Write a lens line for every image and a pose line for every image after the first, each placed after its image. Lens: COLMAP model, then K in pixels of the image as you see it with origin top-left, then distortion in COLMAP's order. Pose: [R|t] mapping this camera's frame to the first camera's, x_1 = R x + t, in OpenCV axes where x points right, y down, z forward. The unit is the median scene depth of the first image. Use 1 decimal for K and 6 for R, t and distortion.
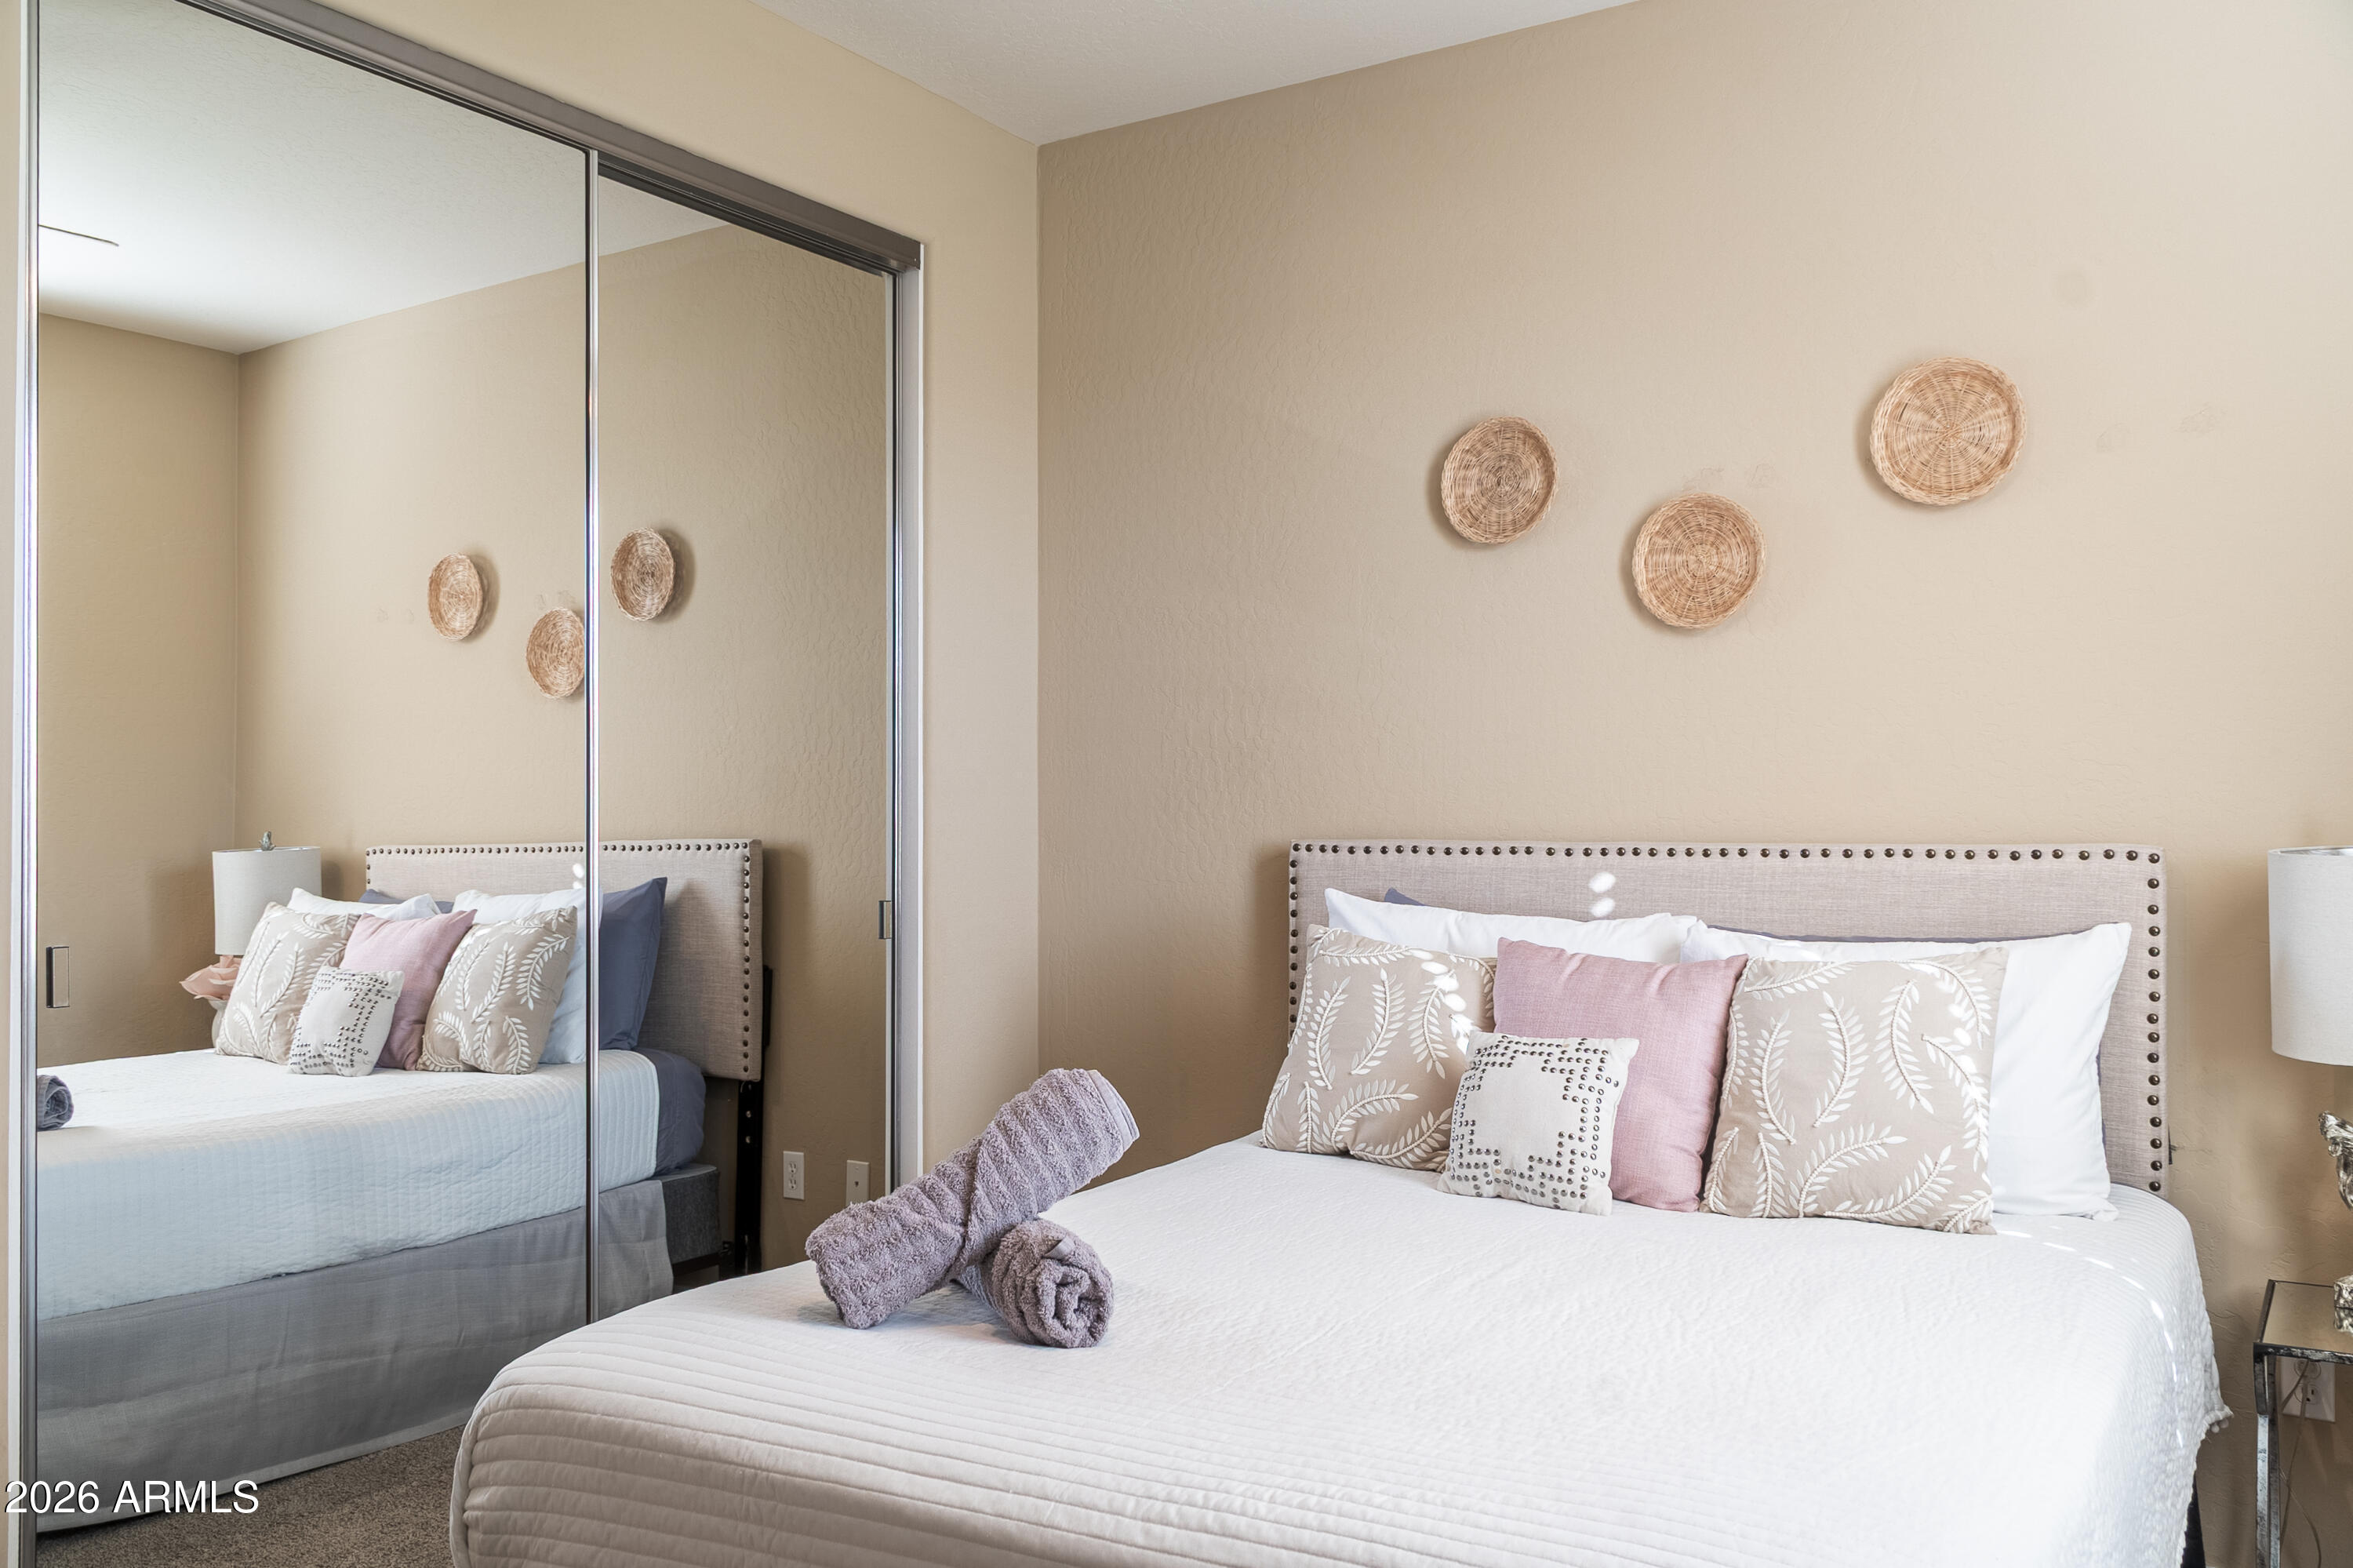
lens RADIAL K [[1888.4, 0, 1154.6], [0, 1888.4, 798.9], [0, 0, 1]] dist [0.004440, 0.012448]
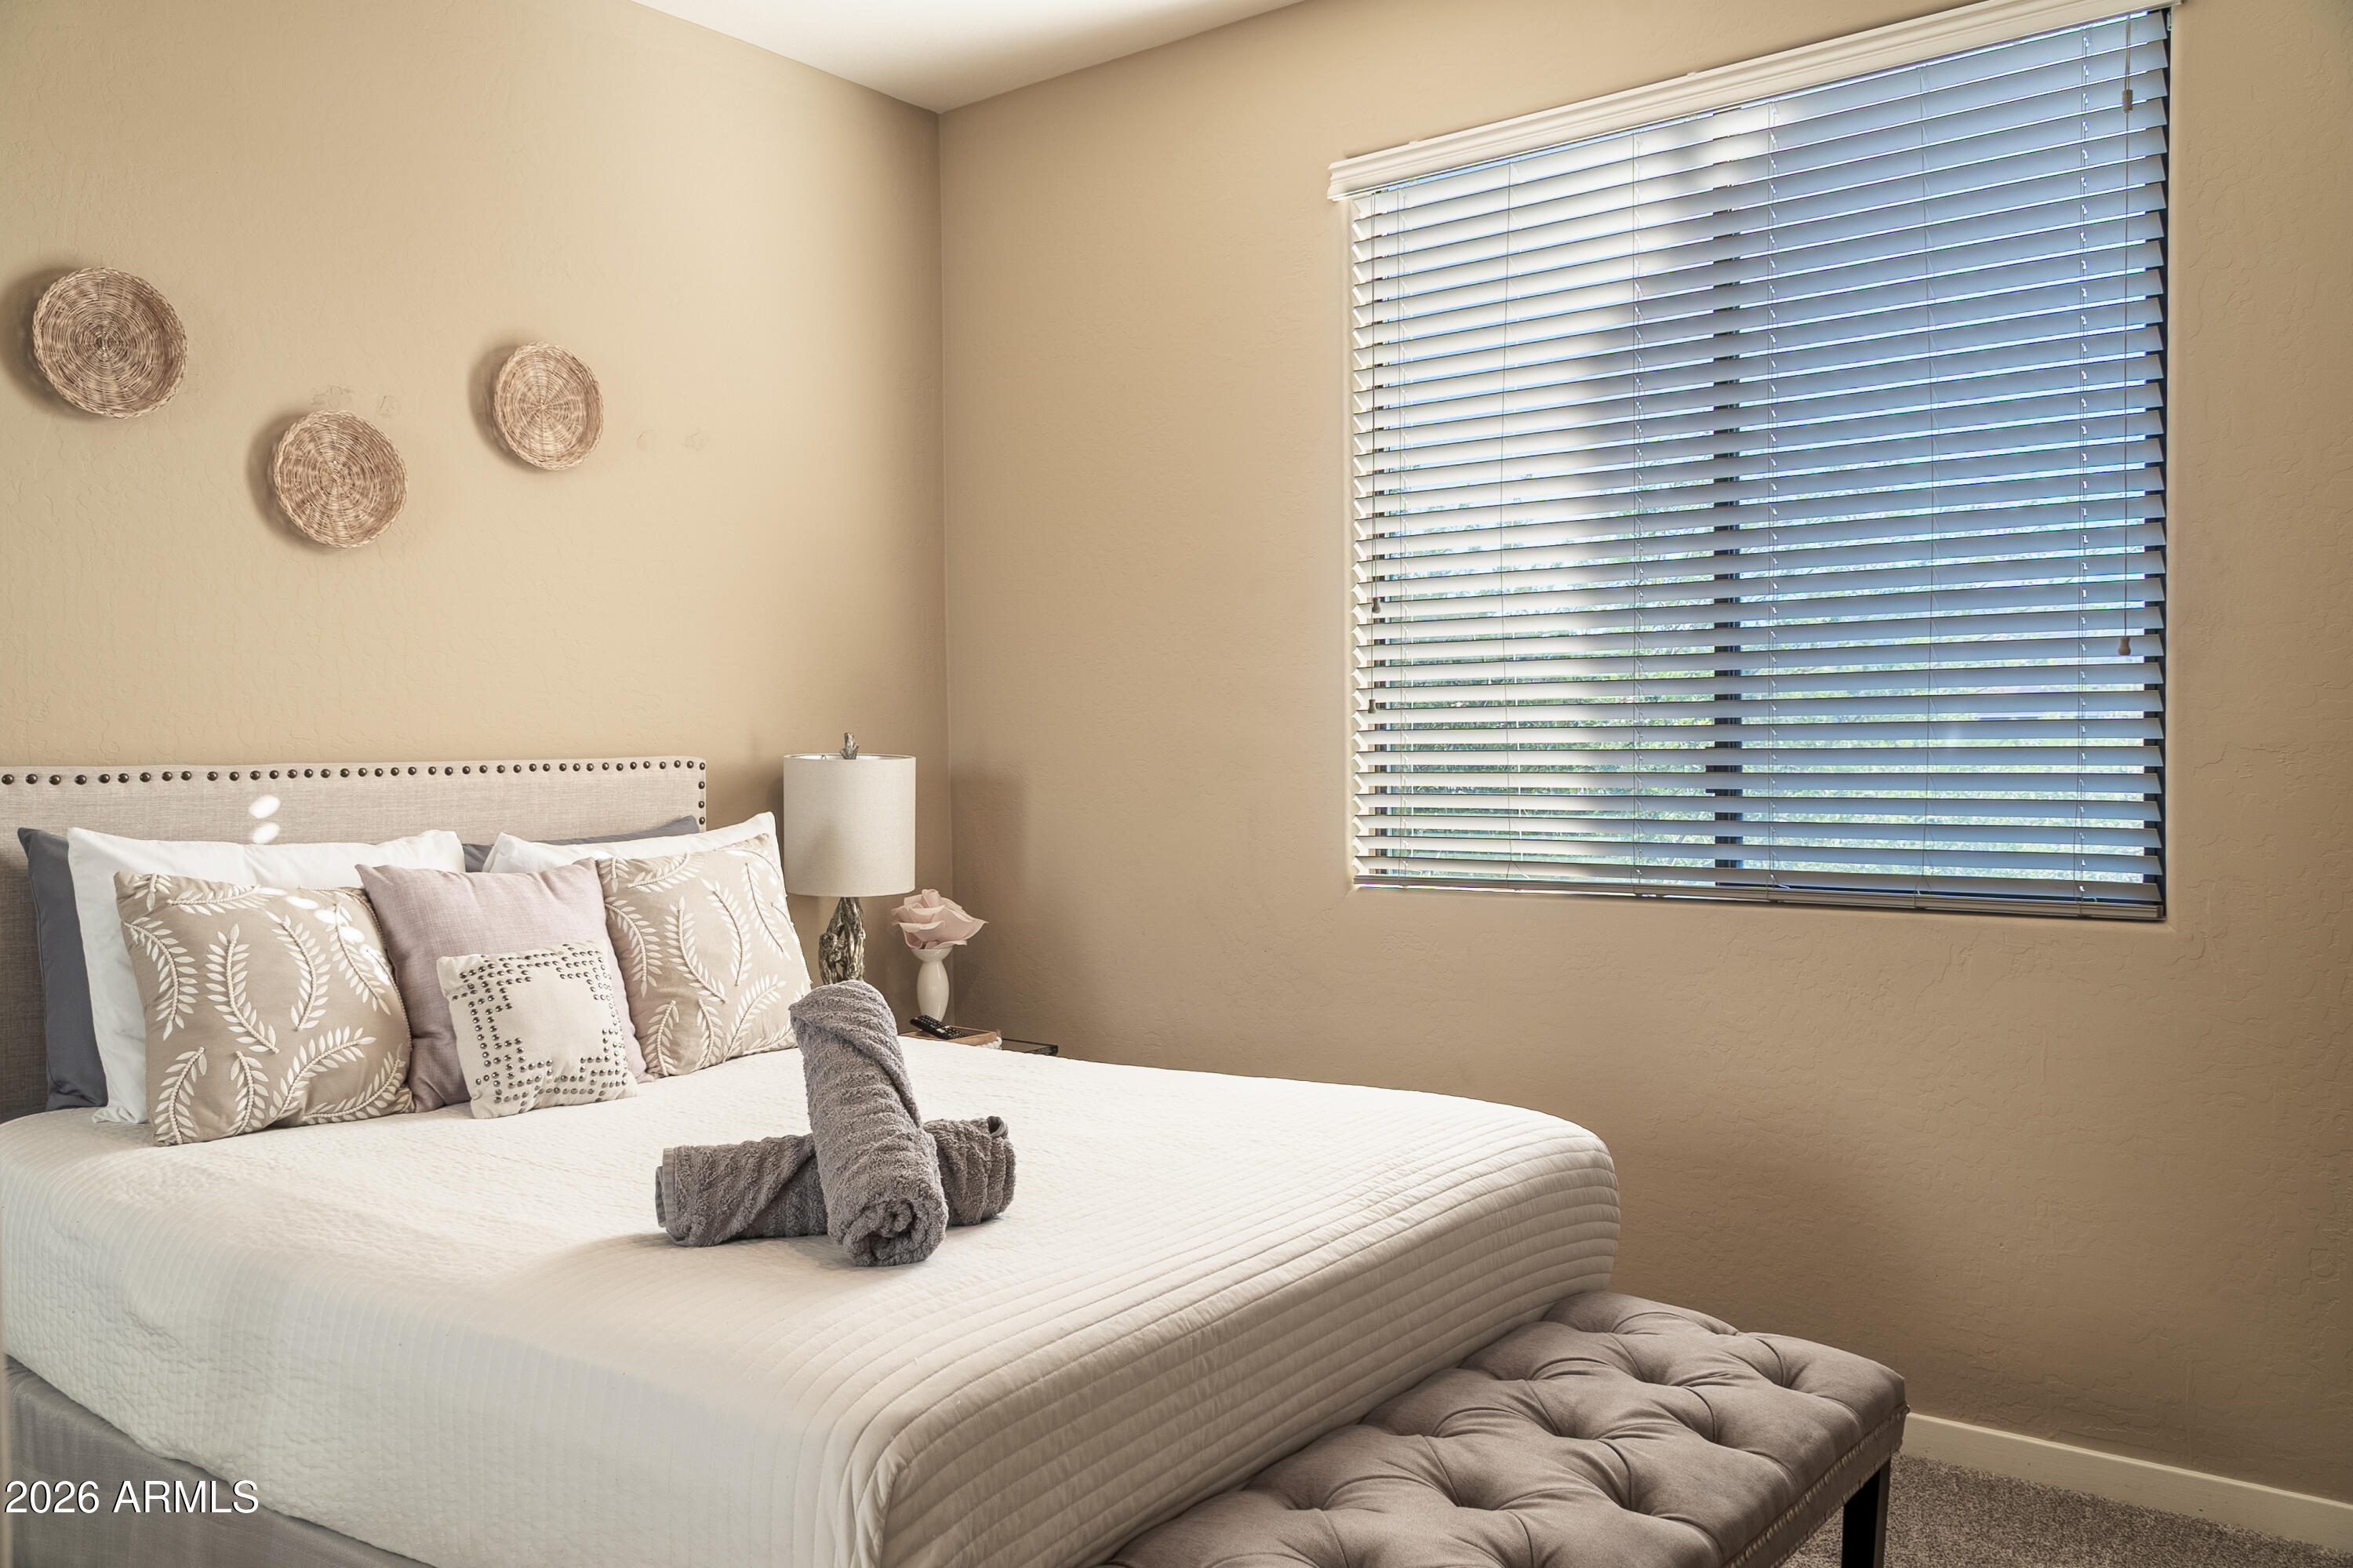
lens RADIAL K [[1888.4, 0, 1153.3], [0, 1888.4, 768.1], [0, 0, 1]] dist [0.004440, 0.012448]
pose [[0.105708, -0.017066, 0.994251, -0.713566], [-0.002321, 0.999846, 0.017408, 0.008054], [-0.994395, -0.004147, 0.105652, 0.507172]]
